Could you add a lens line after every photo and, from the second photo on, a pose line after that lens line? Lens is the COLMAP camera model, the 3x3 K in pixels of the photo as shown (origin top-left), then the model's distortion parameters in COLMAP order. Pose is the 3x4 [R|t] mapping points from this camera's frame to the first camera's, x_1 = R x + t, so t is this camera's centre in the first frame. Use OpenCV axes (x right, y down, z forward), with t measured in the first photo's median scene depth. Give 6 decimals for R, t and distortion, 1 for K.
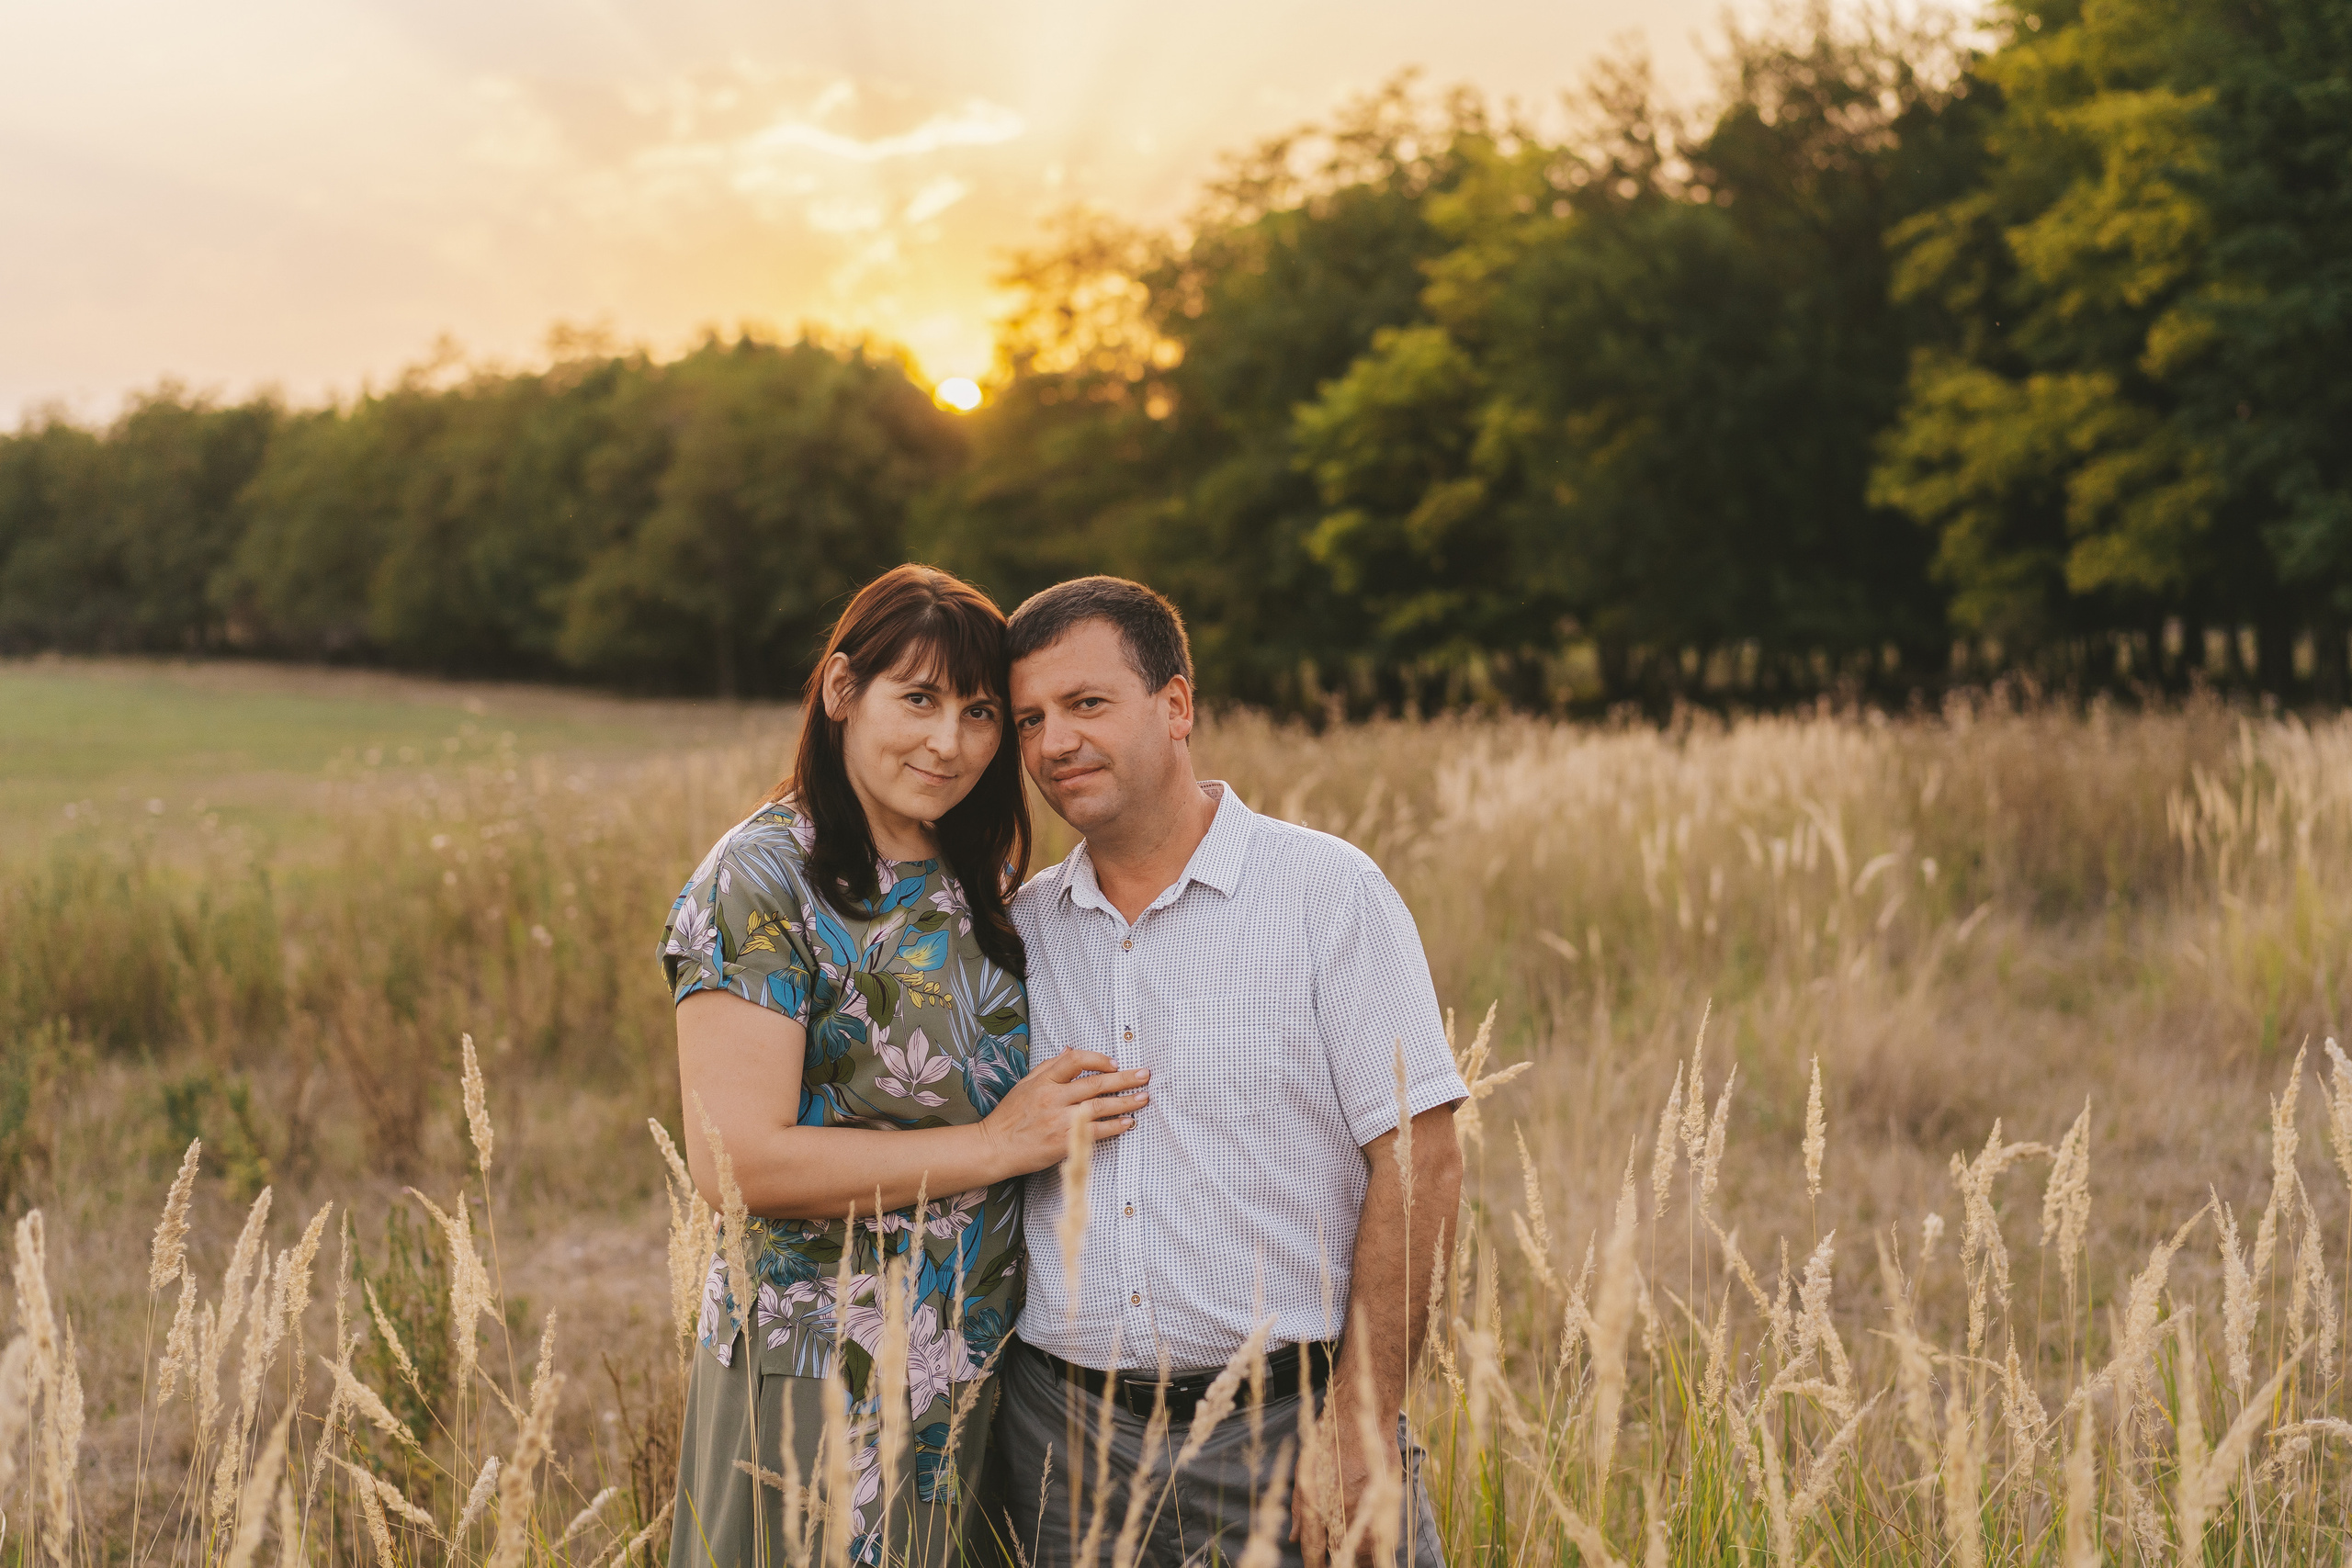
lens RADIAL K [[3506.9, 0, 1176.0], [0, 3506.9, 784.0], [0, 0, 1]] dist [-0.009334, -0.048780]
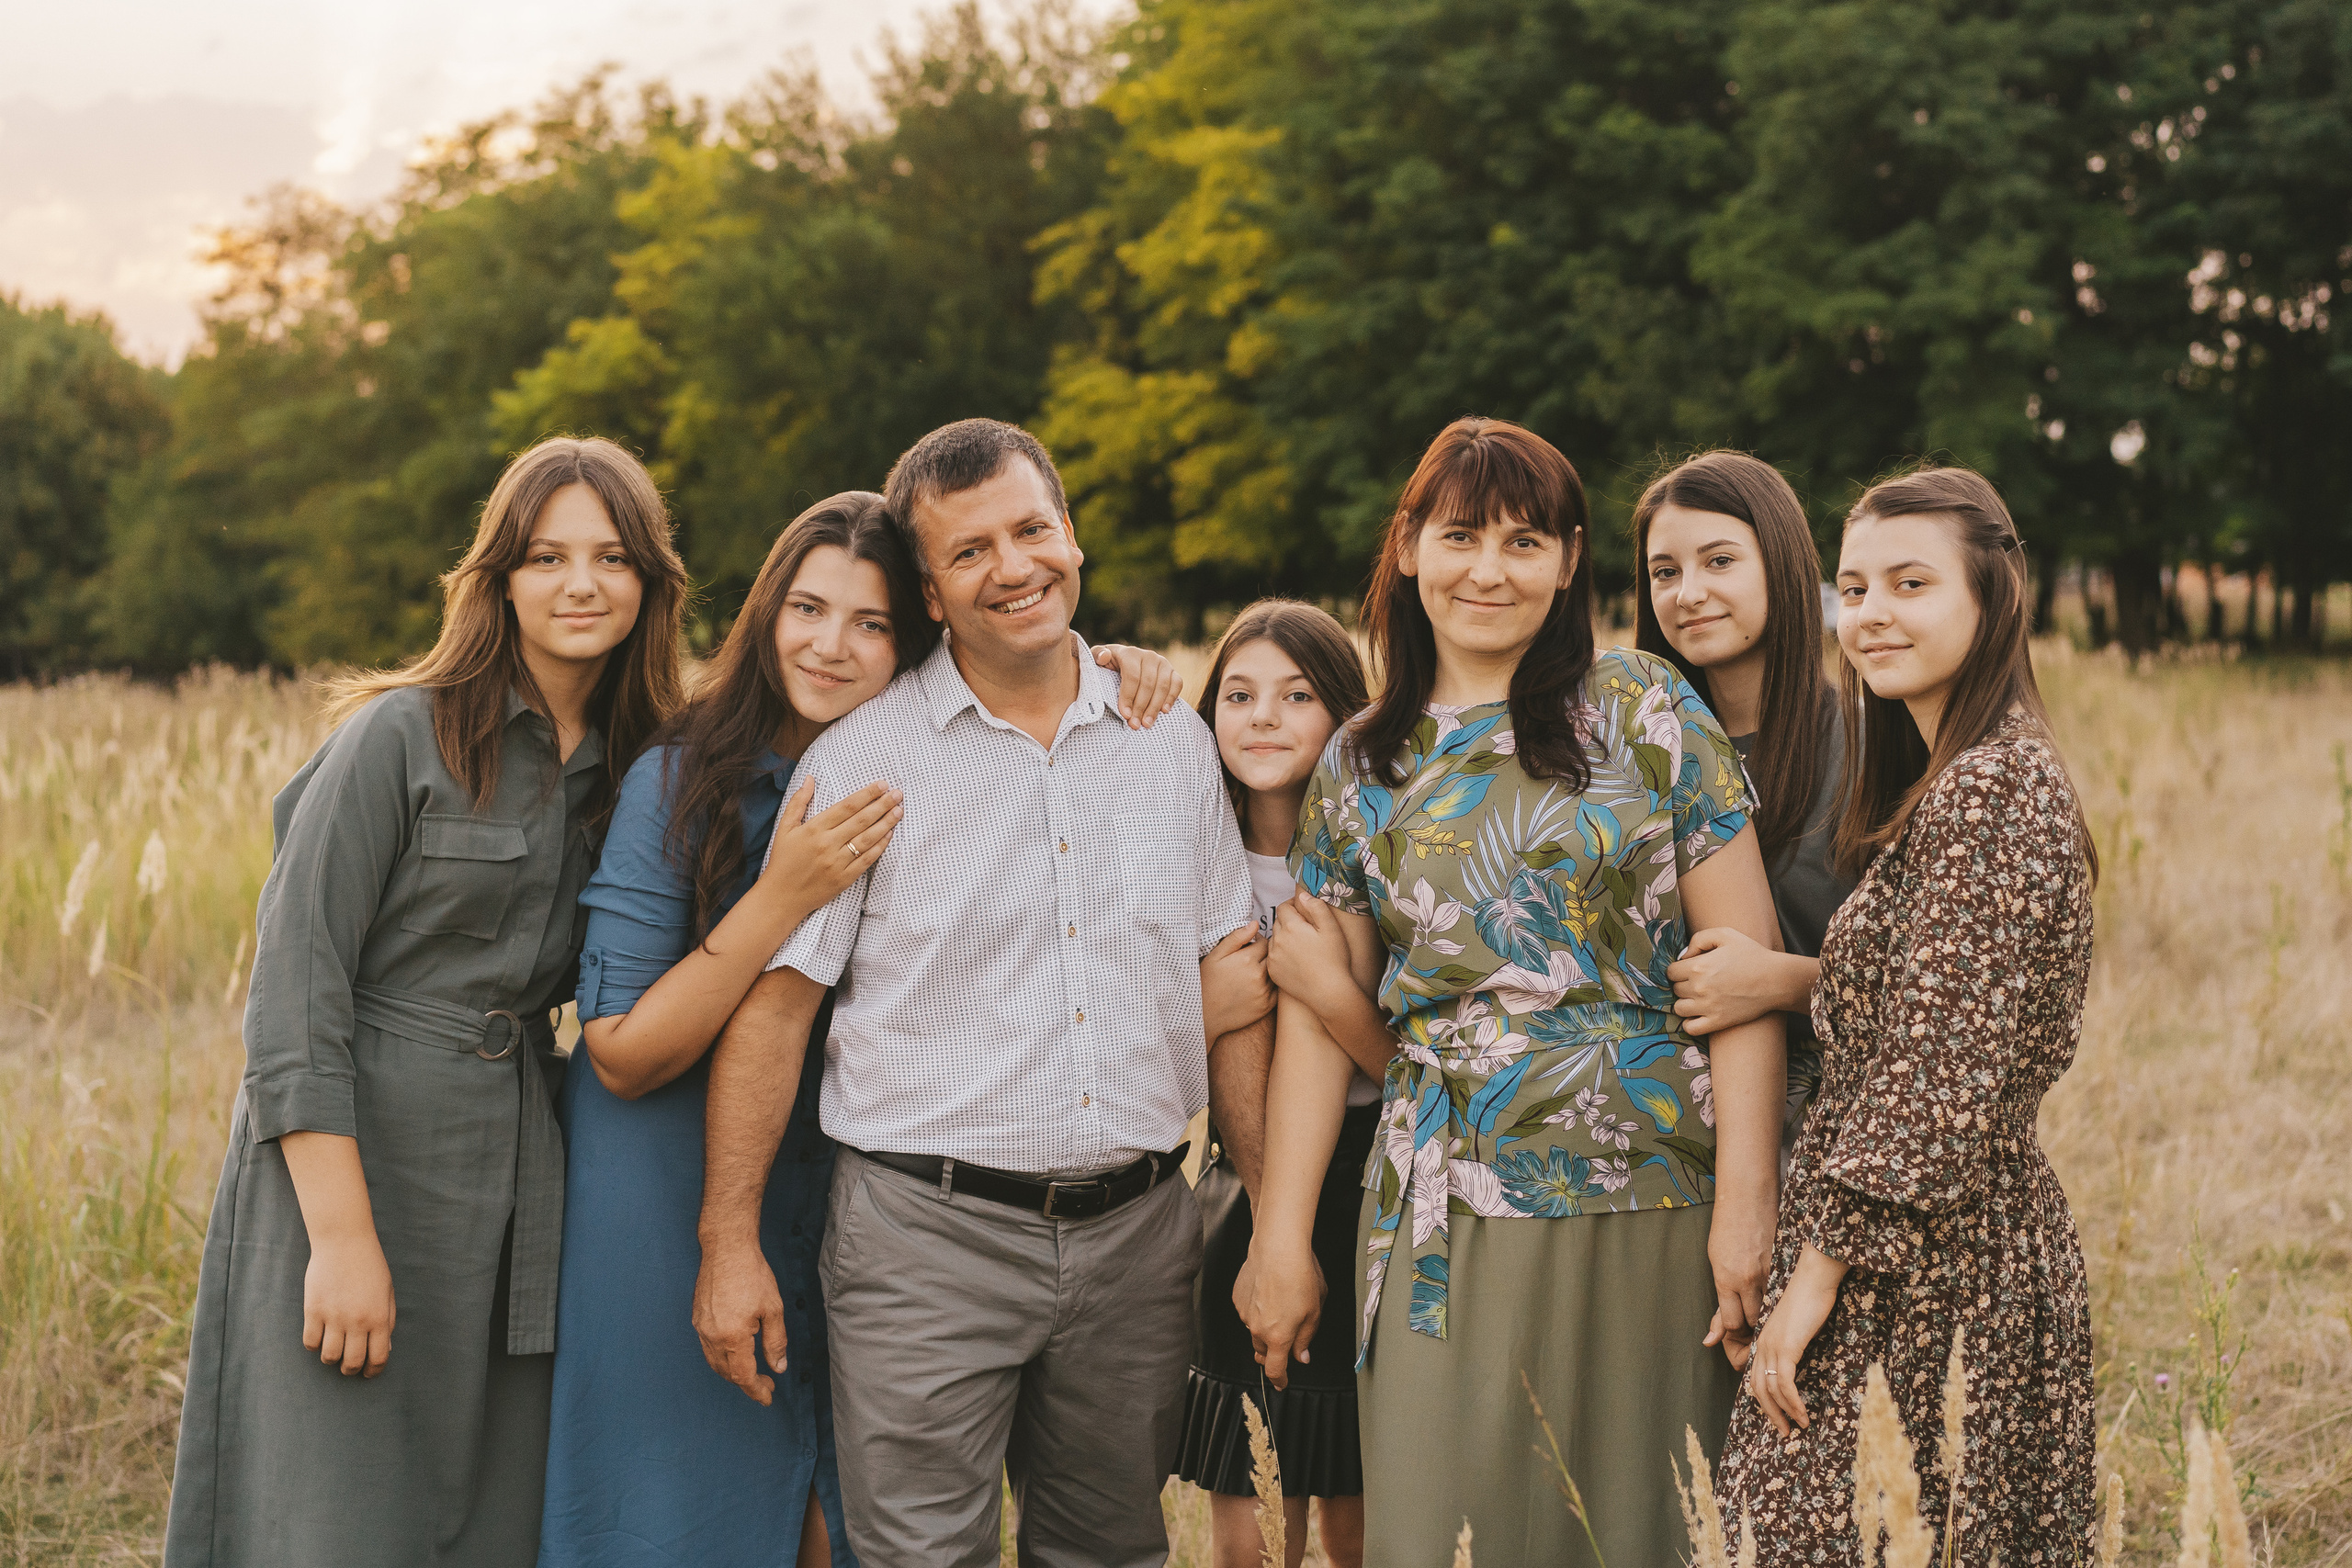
lens RADIAL K [[3901.5, 0, 1176.0], [0, 3901.5, 784.0], [0, 0, 1]] dist [-0.094951, 0.638962]
pose [[0.981666, -0.018058, 0.189752, 0.013679], [0.017656, 0.999837, 0.003808, 0.009129], [-0.189790, -0.000388, 0.981825, -0.207220]]
